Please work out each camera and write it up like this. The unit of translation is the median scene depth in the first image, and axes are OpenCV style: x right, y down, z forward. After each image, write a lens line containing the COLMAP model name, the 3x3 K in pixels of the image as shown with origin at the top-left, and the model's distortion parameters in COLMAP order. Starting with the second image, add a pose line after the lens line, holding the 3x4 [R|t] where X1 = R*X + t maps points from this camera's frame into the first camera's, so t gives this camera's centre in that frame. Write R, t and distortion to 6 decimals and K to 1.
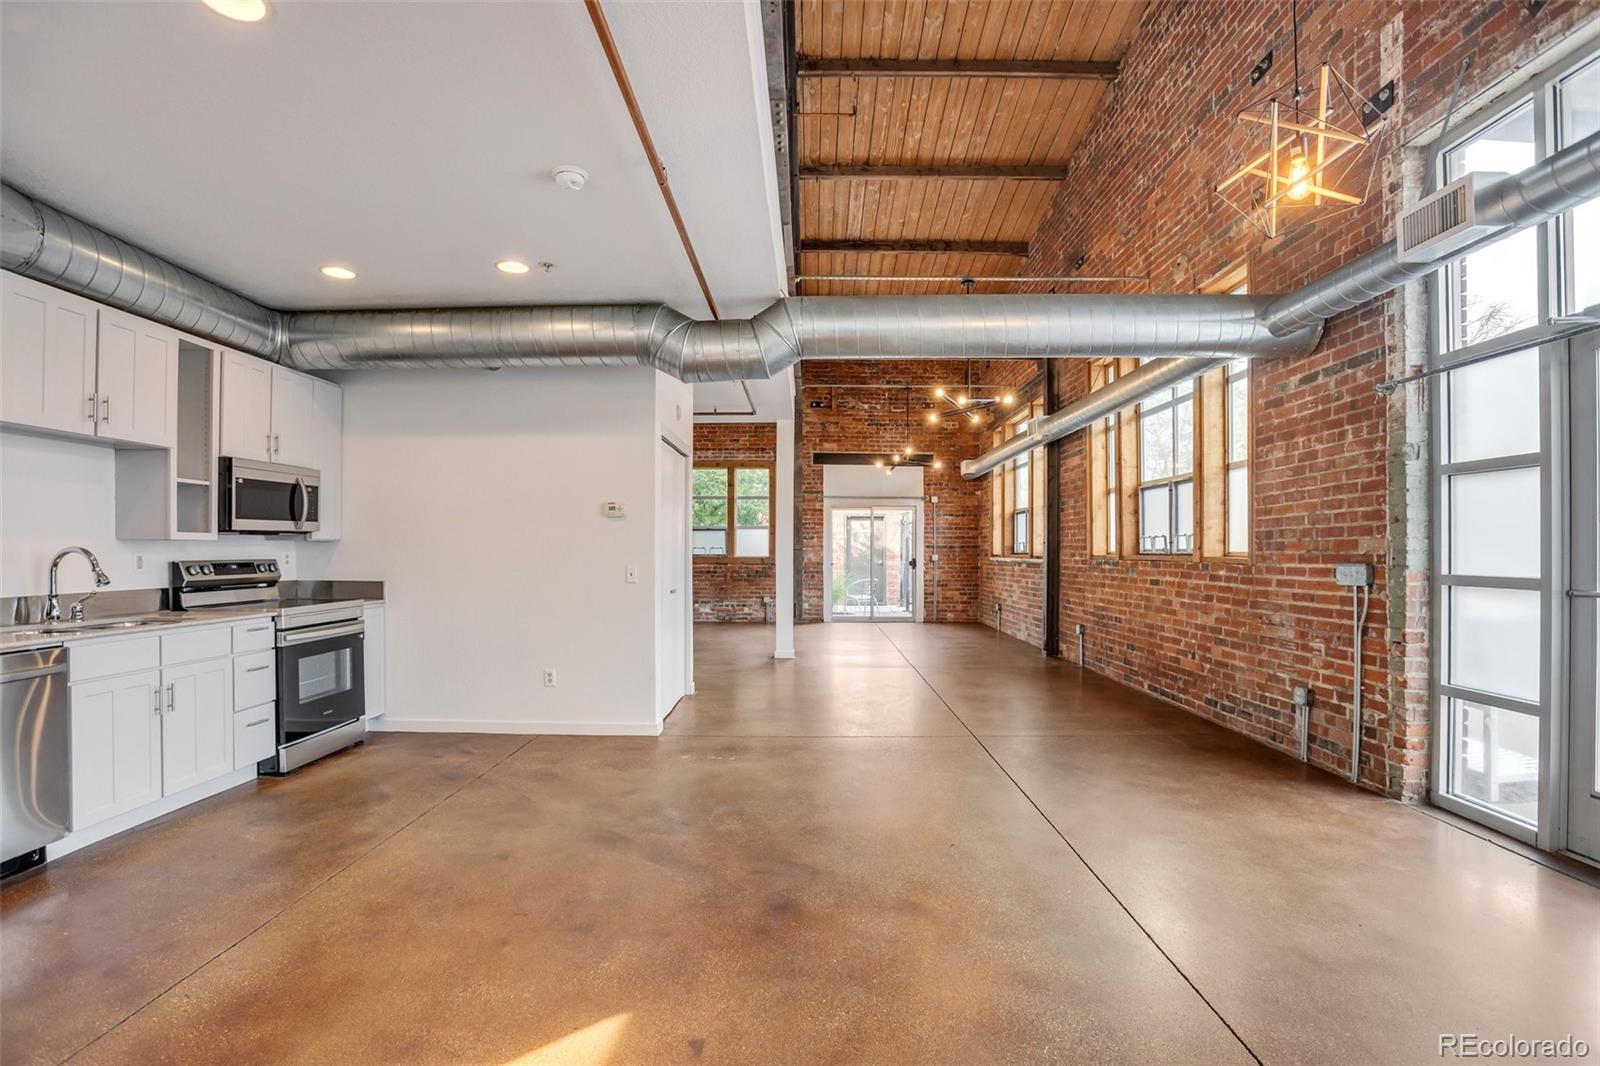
lens RADIAL K [[756.9, 0, 796.4], [0, 756.9, 549.3], [0, 0, 1]] dist [-0.059827, 0.018176]
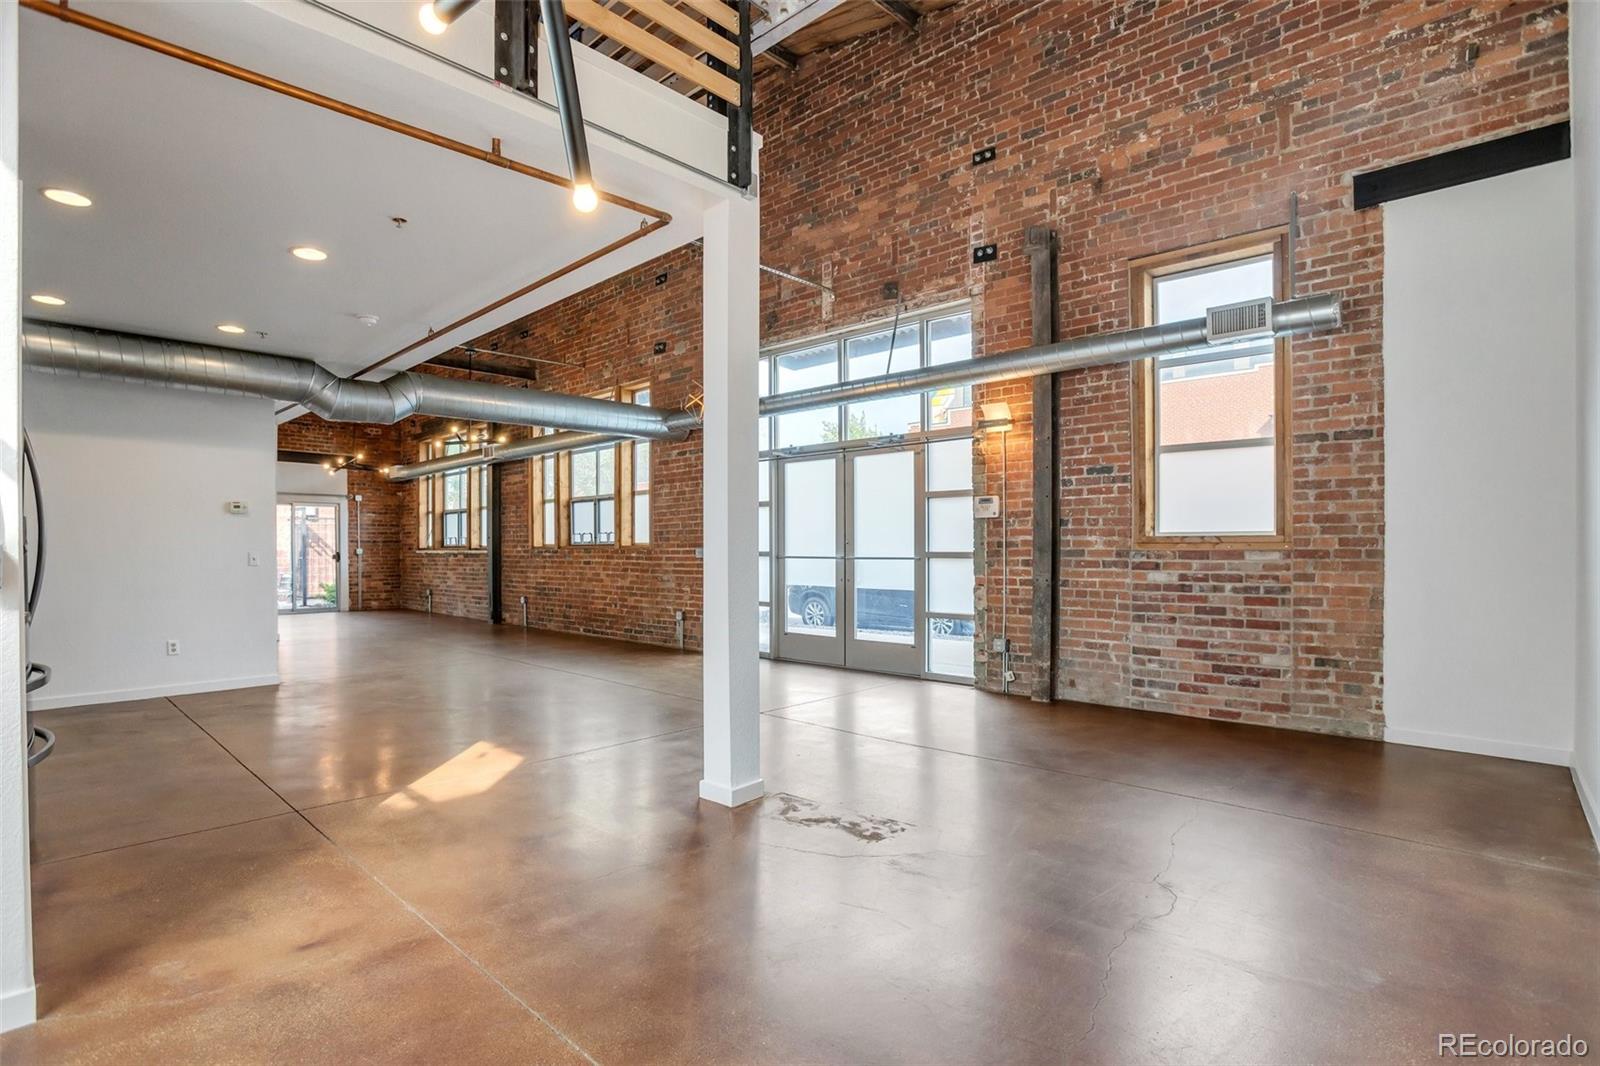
lens RADIAL K [[783.3, 0, 774.0], [0, 783.3, 556.8], [0, 0, 1]] dist [0.001559, 0.000276]
pose [[0.687473, -0.011932, 0.726112, -0.600573], [0.003100, 0.999904, 0.013497, 0.014475], [-0.726204, -0.007028, 0.687444, -0.562427]]
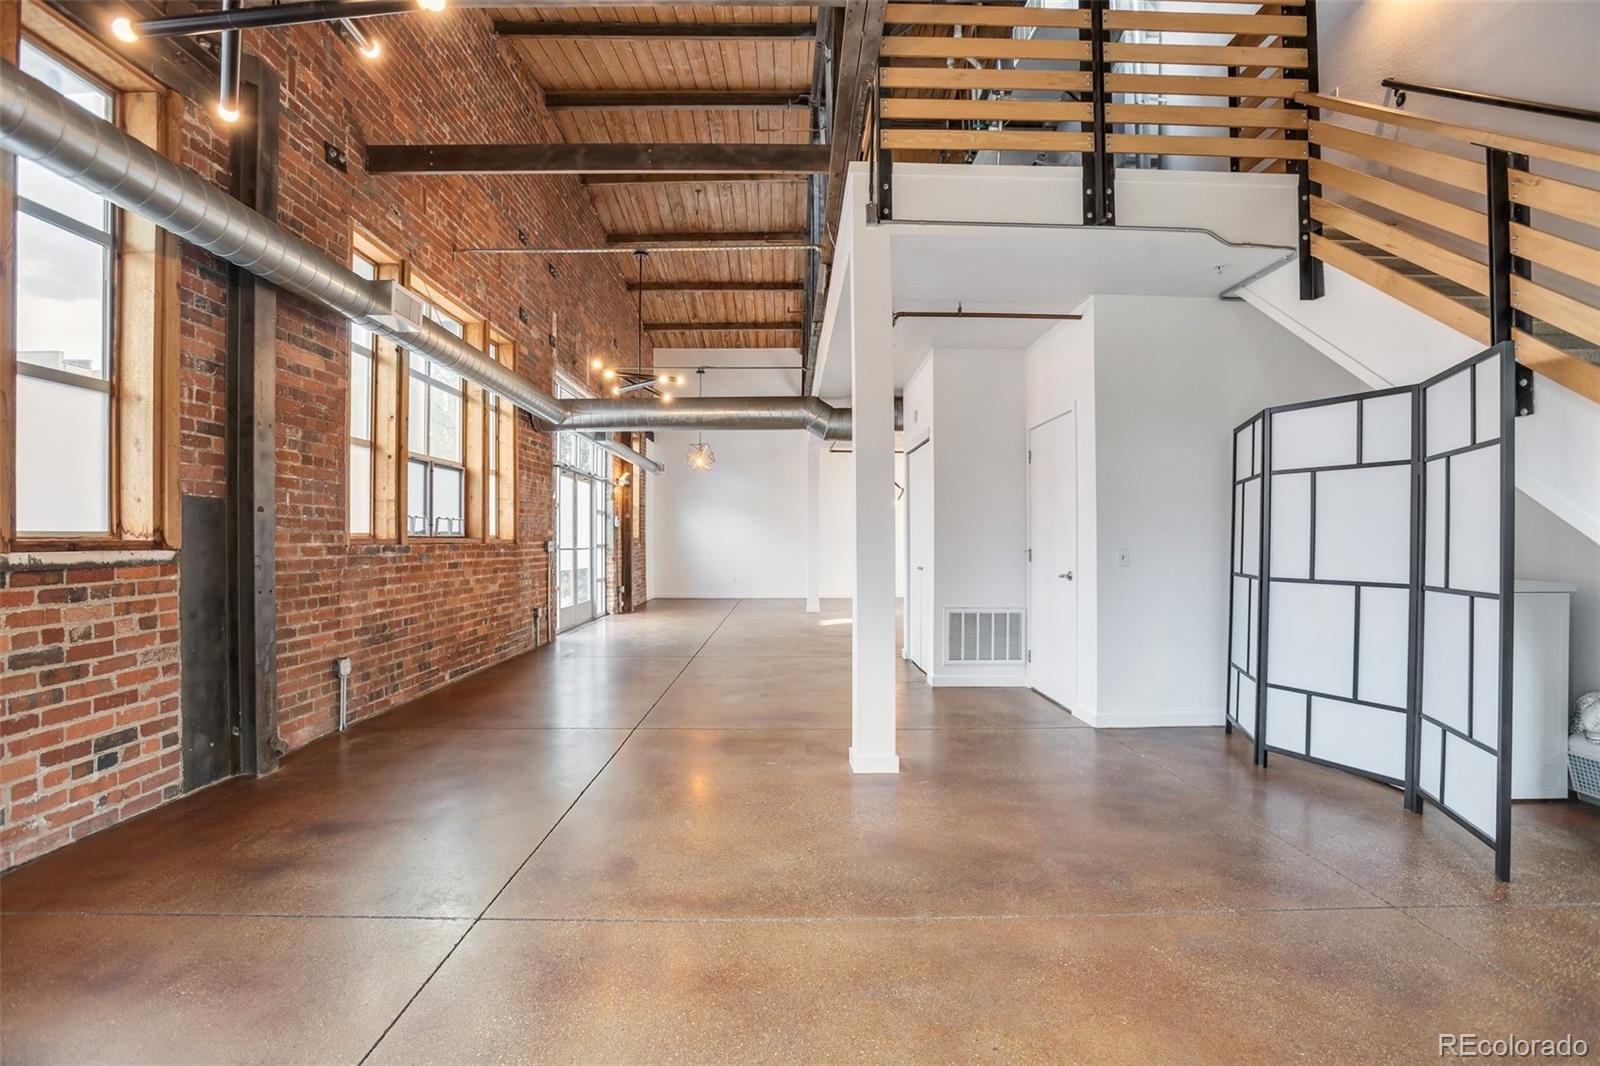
lens RADIAL K [[756.9, 0, 787.2], [0, 756.9, 547.1], [0, 0, 1]] dist [-0.059827, 0.018176]
pose [[-0.999806, -0.002228, -0.019594, 0.084129], [-0.002352, 0.999977, 0.006286, 0.017698], [0.019579, 0.006331, -0.999788, 2.675647]]
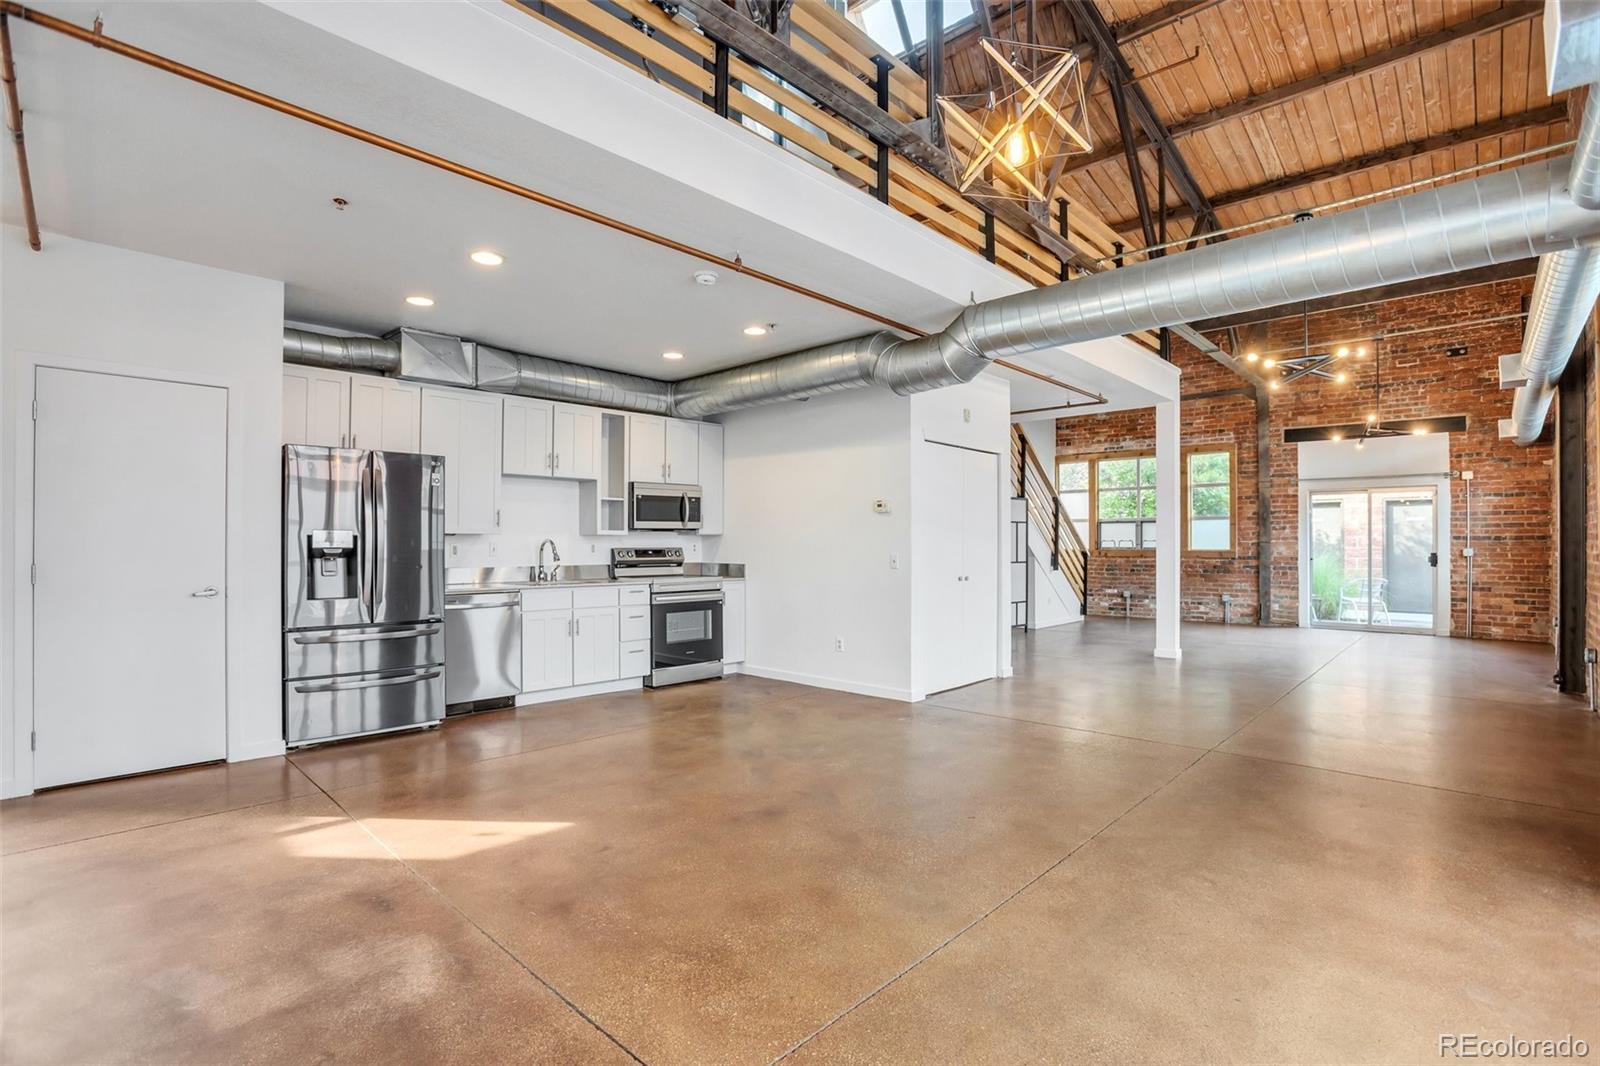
lens RADIAL K [[756.9, 0, 797.7], [0, 756.9, 540.1], [0, 0, 1]] dist [-0.059827, 0.018176]
pose [[0.733846, -0.004939, -0.679298, 0.492488], [0.000769, 0.999979, -0.006439, 0.007946], [0.679316, 0.004203, 0.733834, 0.040170]]
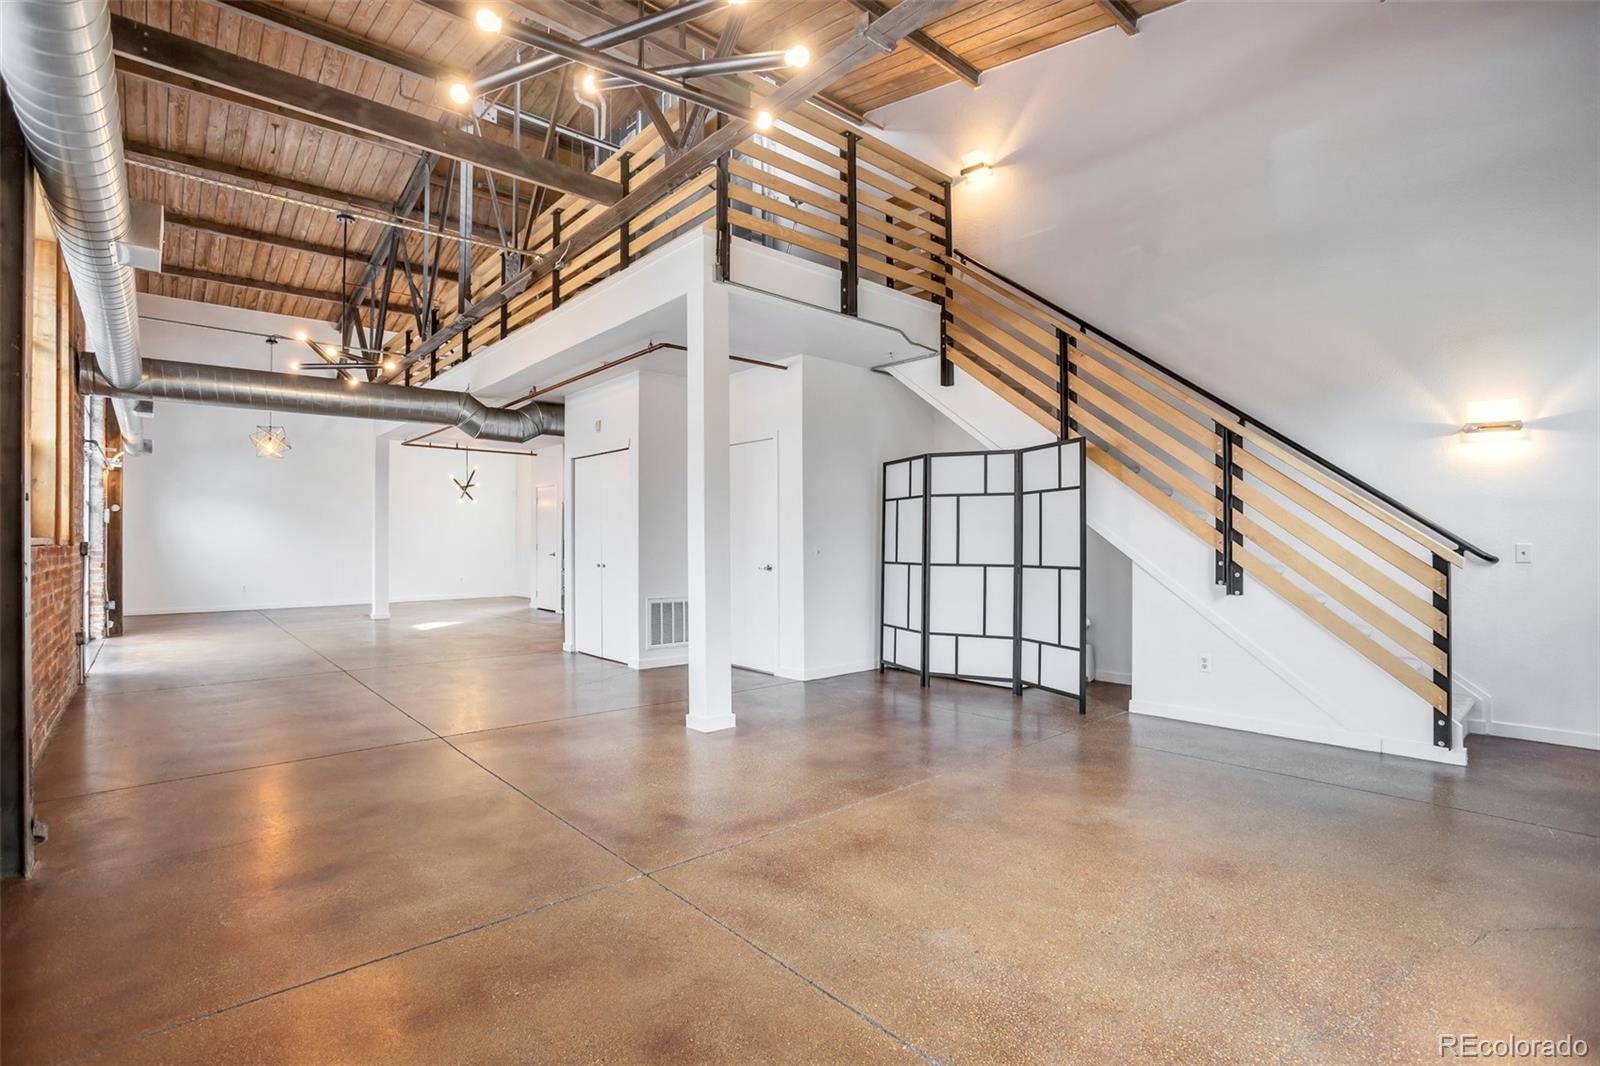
lens RADIAL K [[738.0, 0, 822.6], [0, 738.0, 542.7], [0, 0, 1]] dist [-0.060489, 0.017354]
pose [[-0.738797, 0.001138, -0.673927, 0.490226], [0.001427, 0.999999, 0.000125, 0.019548], [0.673927, -0.000869, -0.738798, 2.674733]]
